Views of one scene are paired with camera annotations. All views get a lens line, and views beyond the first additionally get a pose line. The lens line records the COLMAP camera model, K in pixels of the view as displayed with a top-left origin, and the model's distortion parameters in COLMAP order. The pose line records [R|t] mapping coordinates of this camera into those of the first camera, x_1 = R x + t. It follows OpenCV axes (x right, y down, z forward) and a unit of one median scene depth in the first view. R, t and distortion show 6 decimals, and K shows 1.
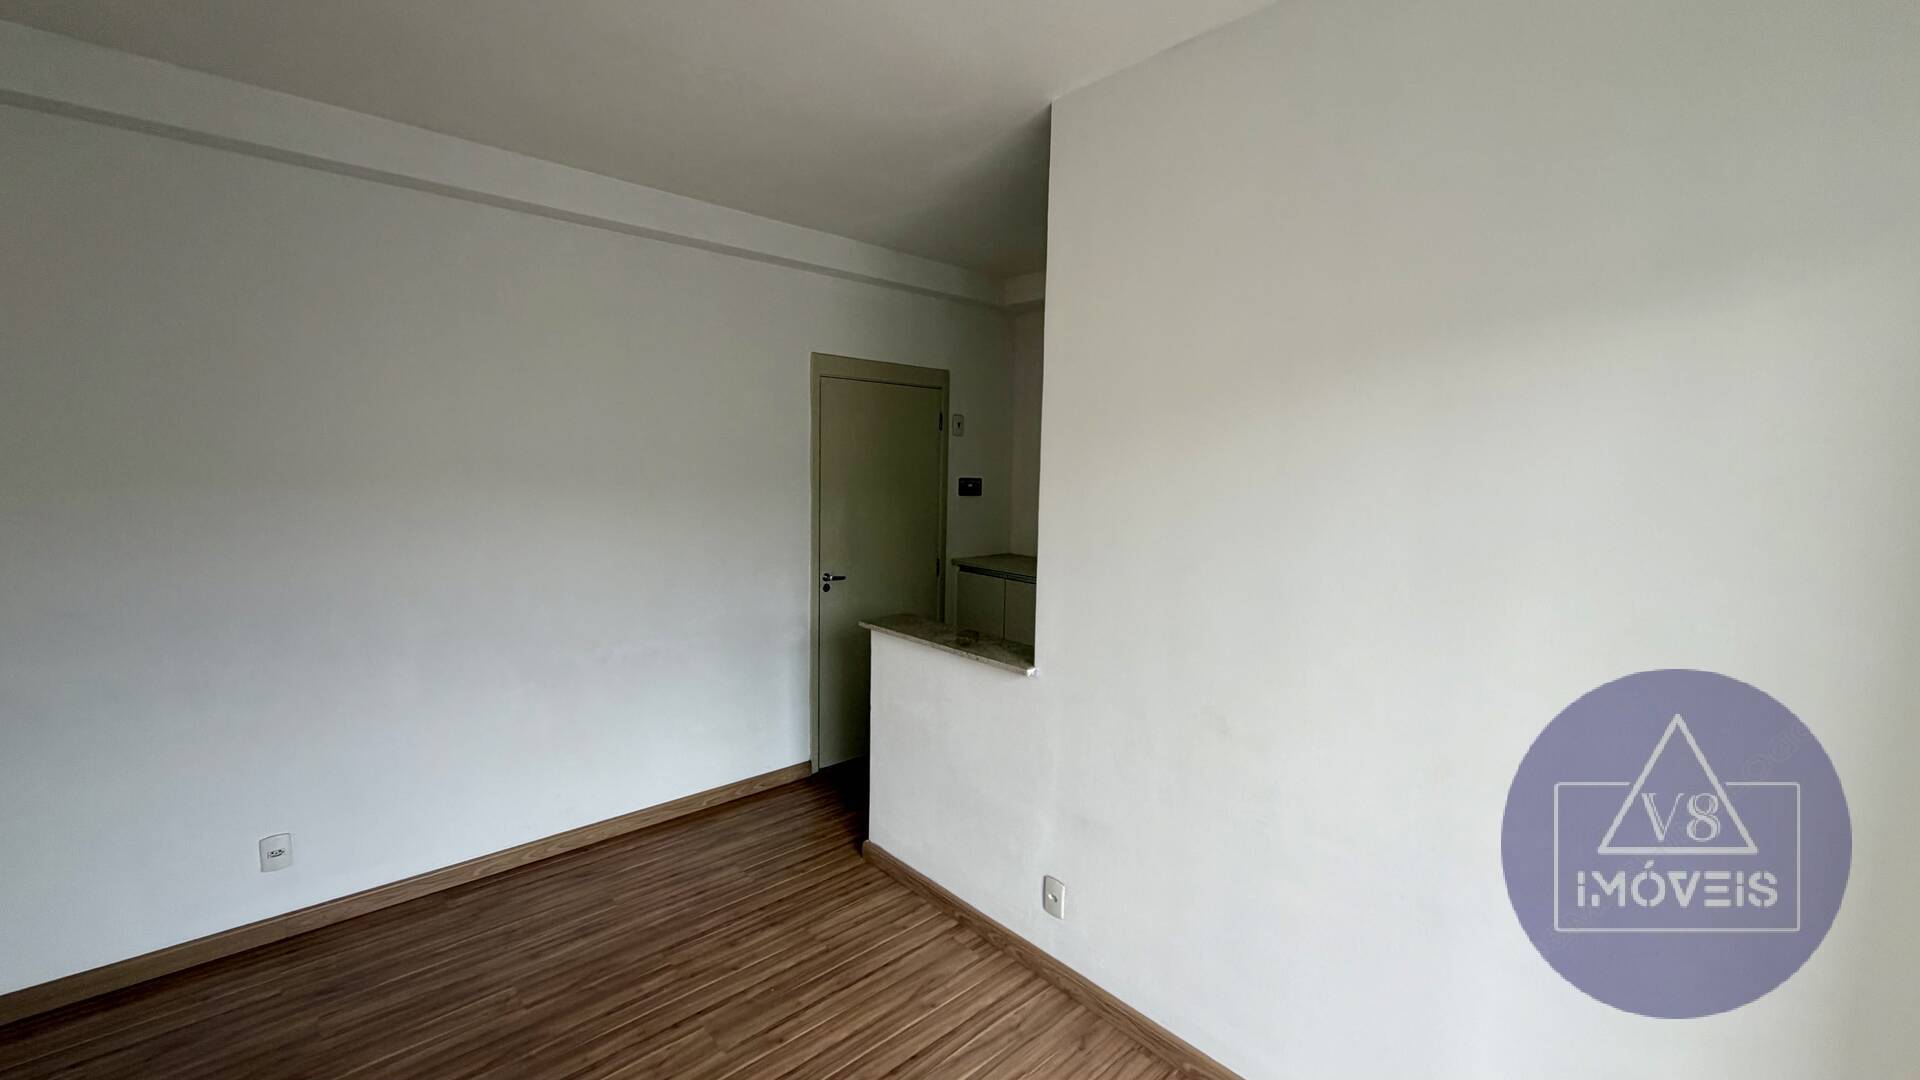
lens RADIAL K [[761.7, 0, 959.8], [0, 761.7, 545.5], [0, 0, 1]] dist [0.001087, 0.000083]
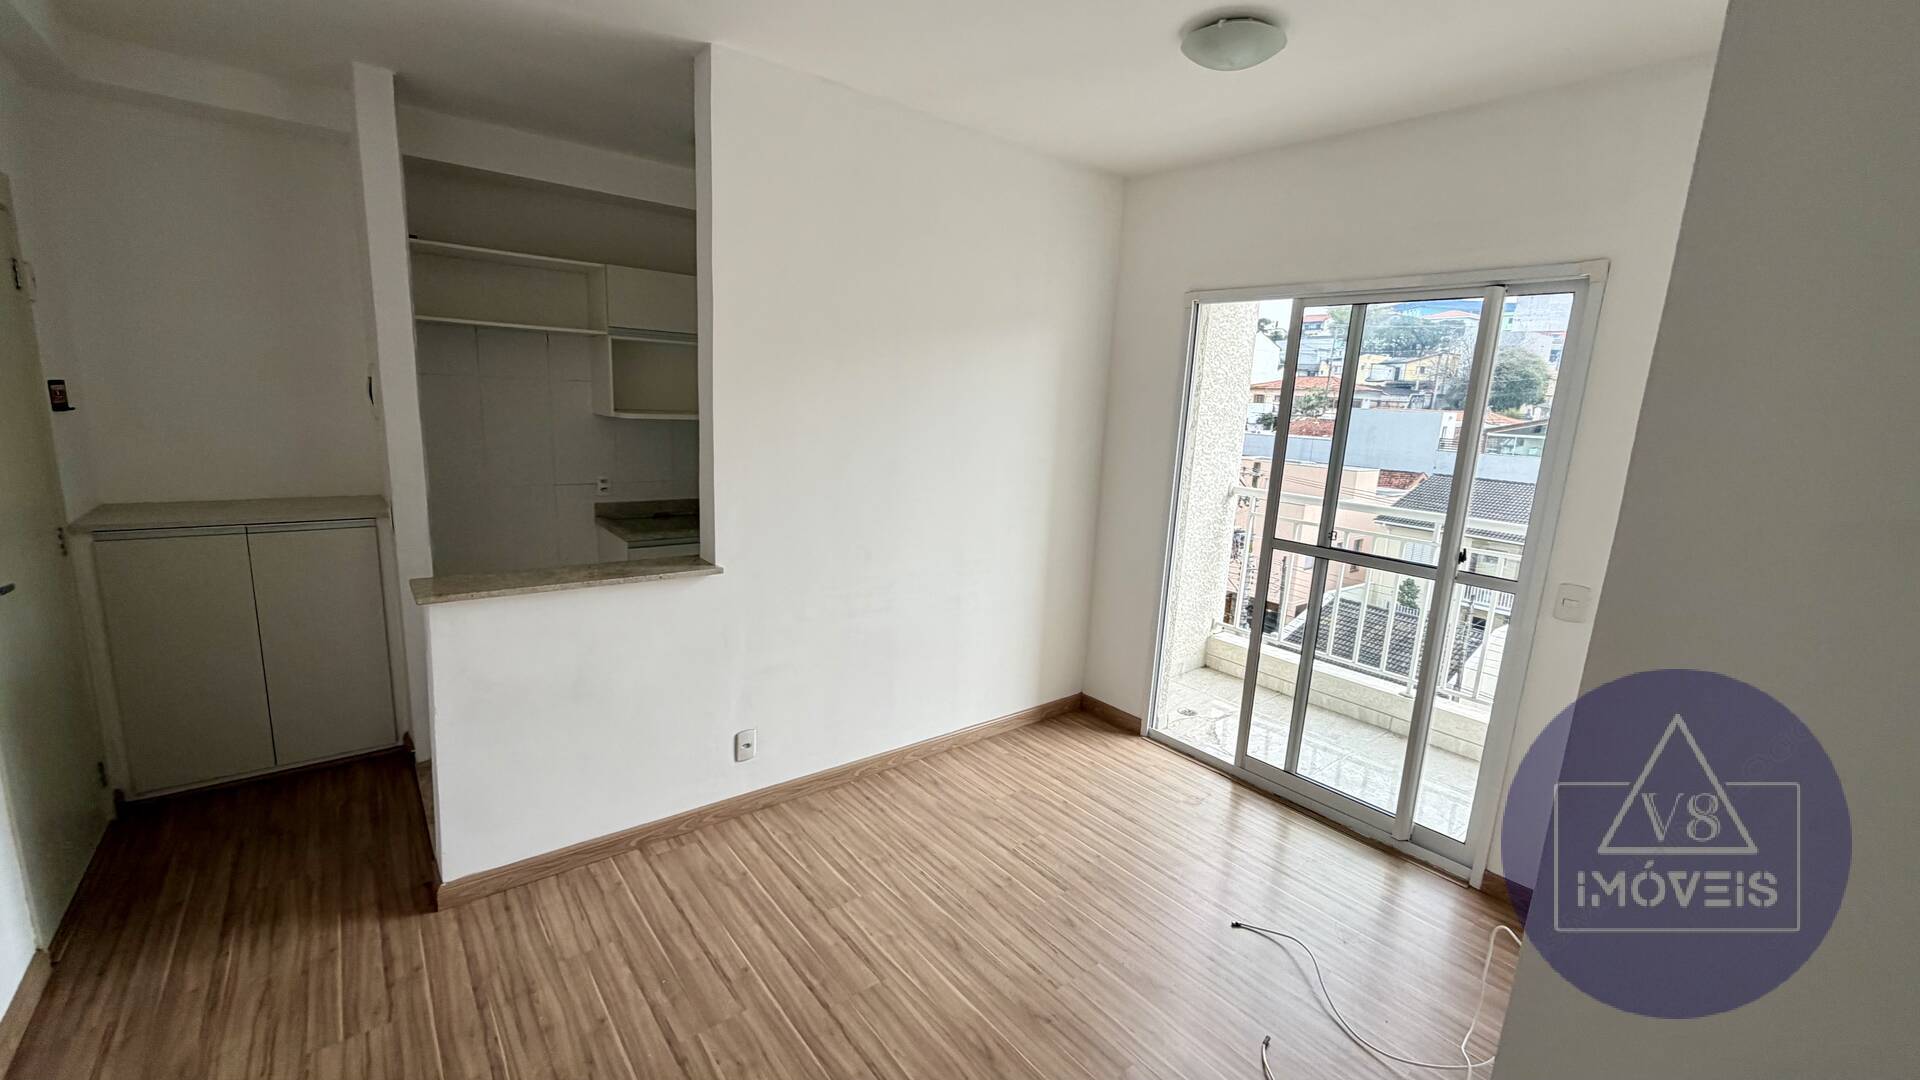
lens RADIAL K [[761.7, 0, 952.1], [0, 761.7, 534.5], [0, 0, 1]] dist [0.001087, 0.000083]
pose [[0.066570, -0.193684, 0.978803, -0.974950], [0.053398, 0.980265, 0.190342, -0.087199], [-0.996352, 0.039595, 0.075599, 0.553234]]
